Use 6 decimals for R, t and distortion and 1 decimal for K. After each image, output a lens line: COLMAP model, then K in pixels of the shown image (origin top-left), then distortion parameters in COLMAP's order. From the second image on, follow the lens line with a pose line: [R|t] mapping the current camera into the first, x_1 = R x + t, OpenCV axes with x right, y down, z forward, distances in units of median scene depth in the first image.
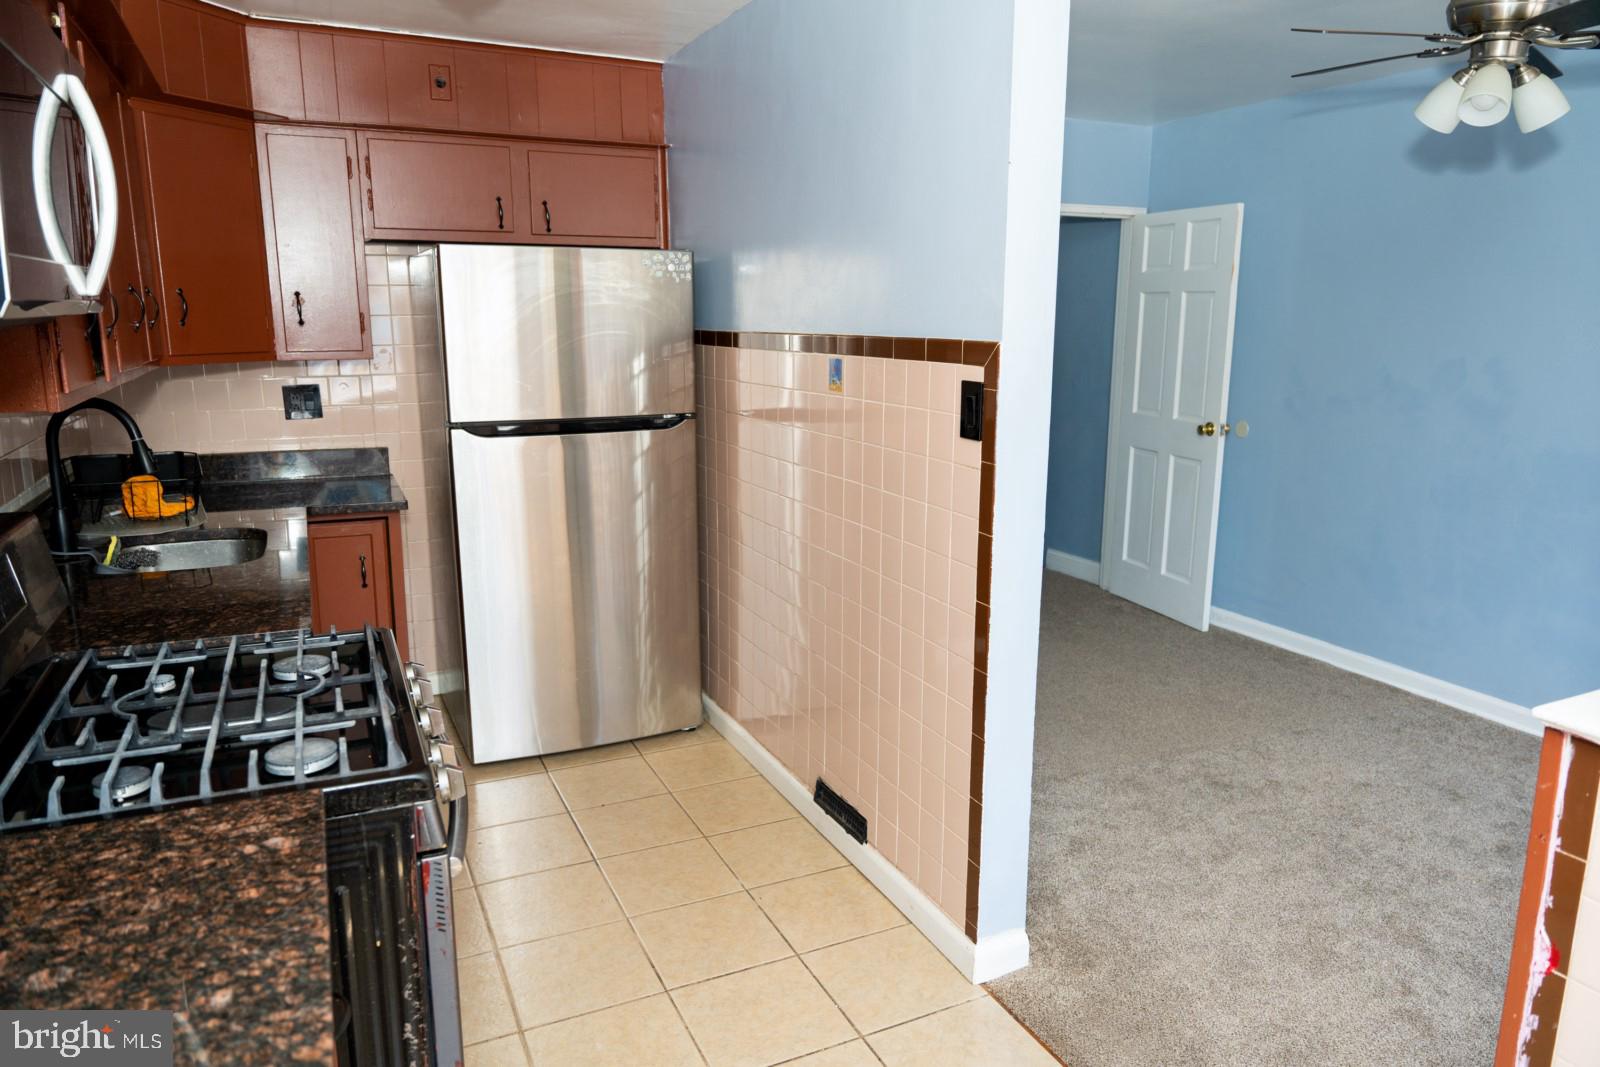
lens RADIAL K [[1074.6, 0, 760.4], [0, 1074.6, 539.9], [0, 0, 1]] dist [-0.002415, -0.018796]
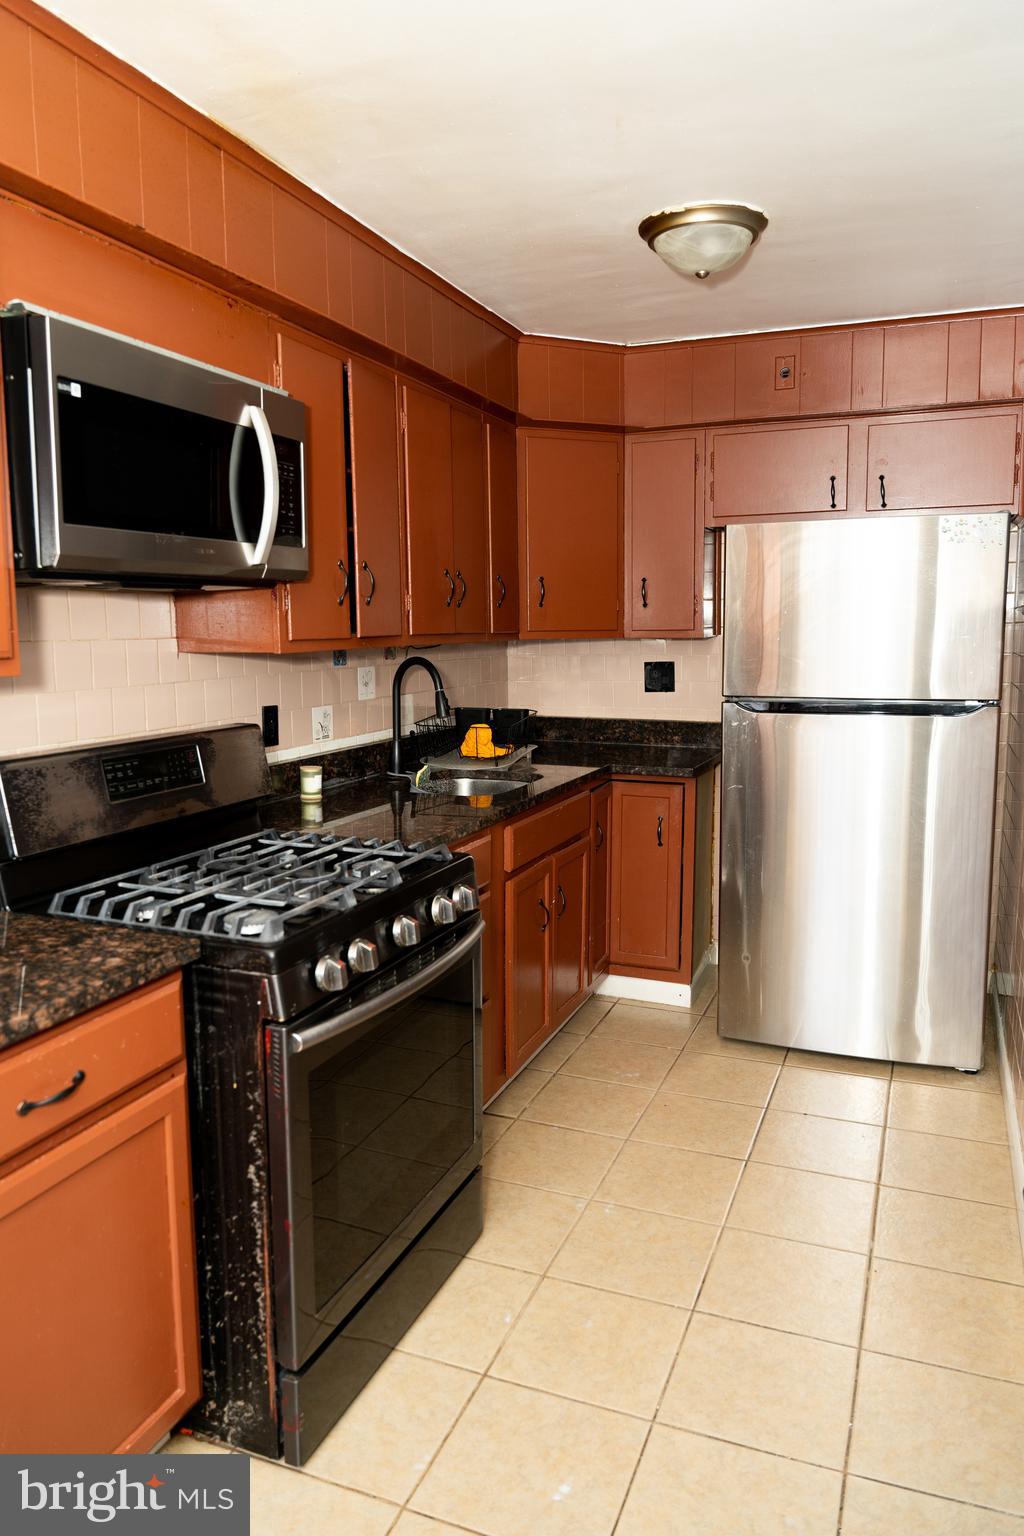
lens RADIAL K [[1031.6, 0, 507.8], [0, 1031.6, 768.1], [0, 0, 1]] dist [-0.002415, -0.018796]
pose [[0.684094, 0.088695, -0.723981, 0.323416], [-0.140345, 0.990038, -0.011323, -0.000350], [0.715764, 0.109353, 0.689727, 0.196749]]
